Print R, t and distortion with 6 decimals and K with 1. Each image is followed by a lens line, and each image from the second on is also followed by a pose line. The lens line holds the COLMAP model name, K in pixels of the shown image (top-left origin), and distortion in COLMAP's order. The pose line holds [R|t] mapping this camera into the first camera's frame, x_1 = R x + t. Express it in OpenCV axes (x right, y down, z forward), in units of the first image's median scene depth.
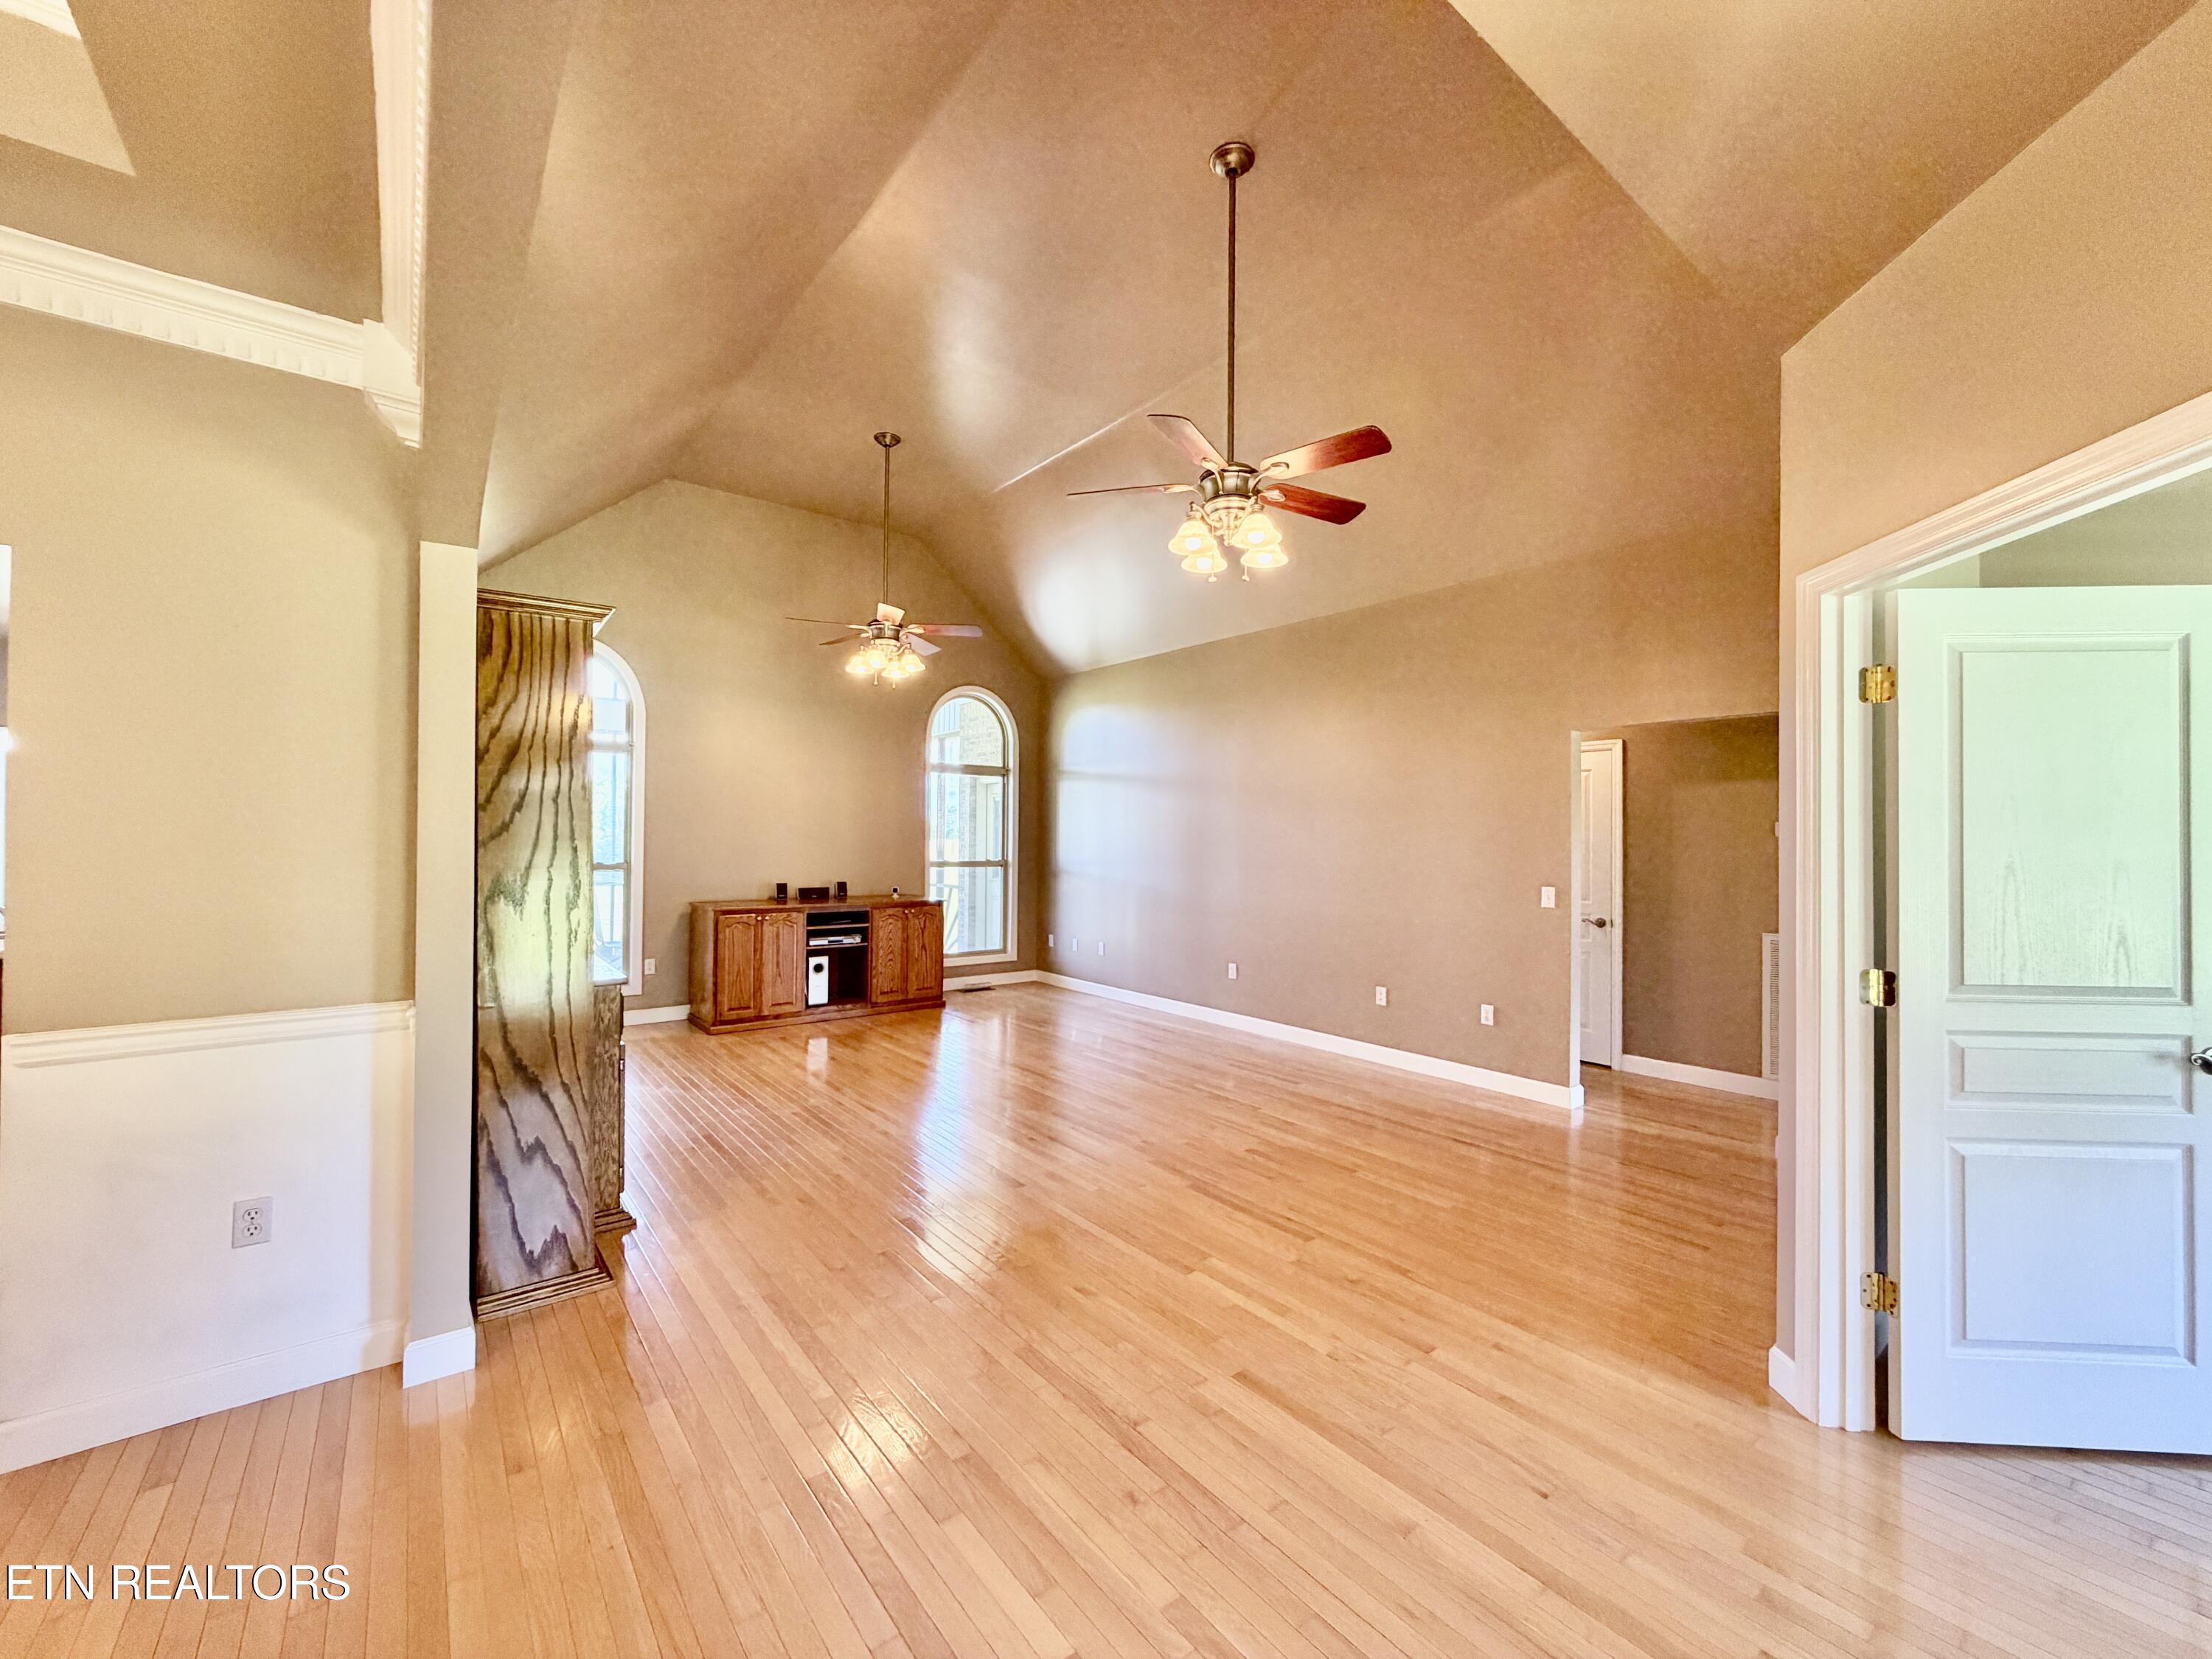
lens RADIAL K [[881.7, 0, 1095.1], [0, 881.7, 831.9], [0, 0, 1]] dist [-0.001601, 0.000014]
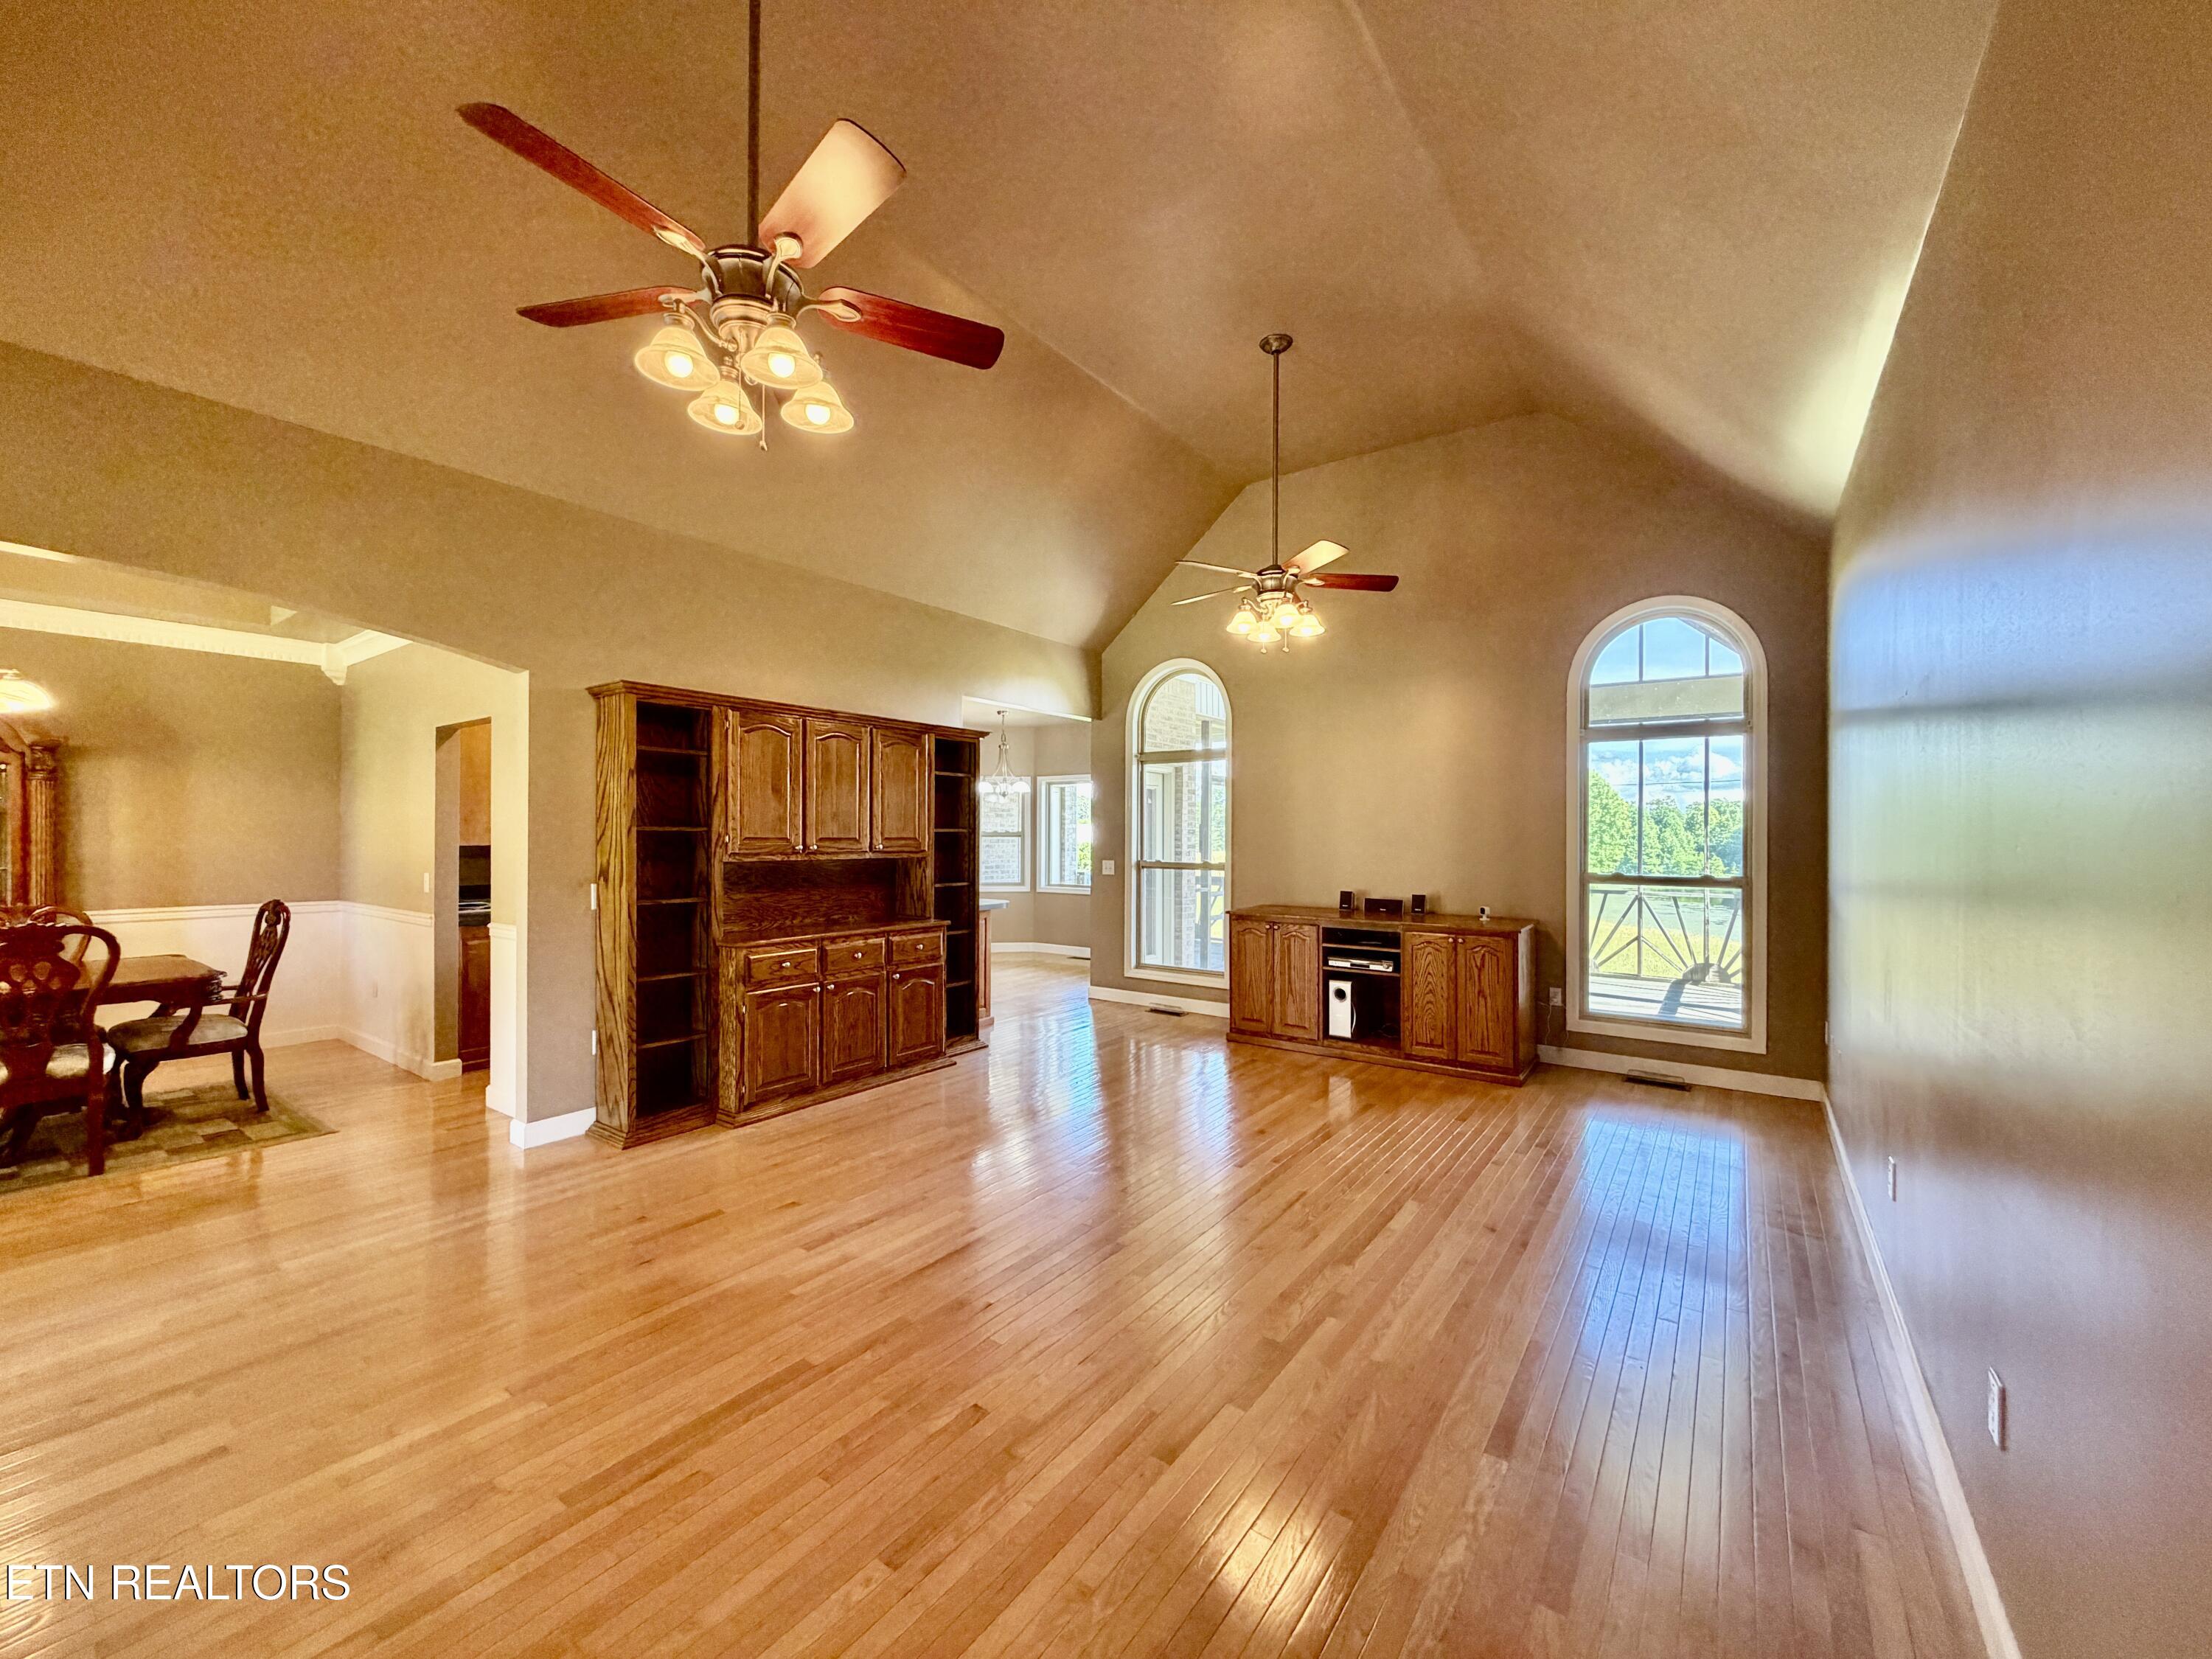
lens RADIAL K [[881.7, 0, 1095.1], [0, 881.7, 831.9], [0, 0, 1]] dist [-0.001601, 0.000014]
pose [[0.281577, -0.010054, -0.959486, 0.422648], [0.004851, 0.999947, -0.009055, 0.006930], [0.959526, -0.002105, 0.281611, 0.538747]]
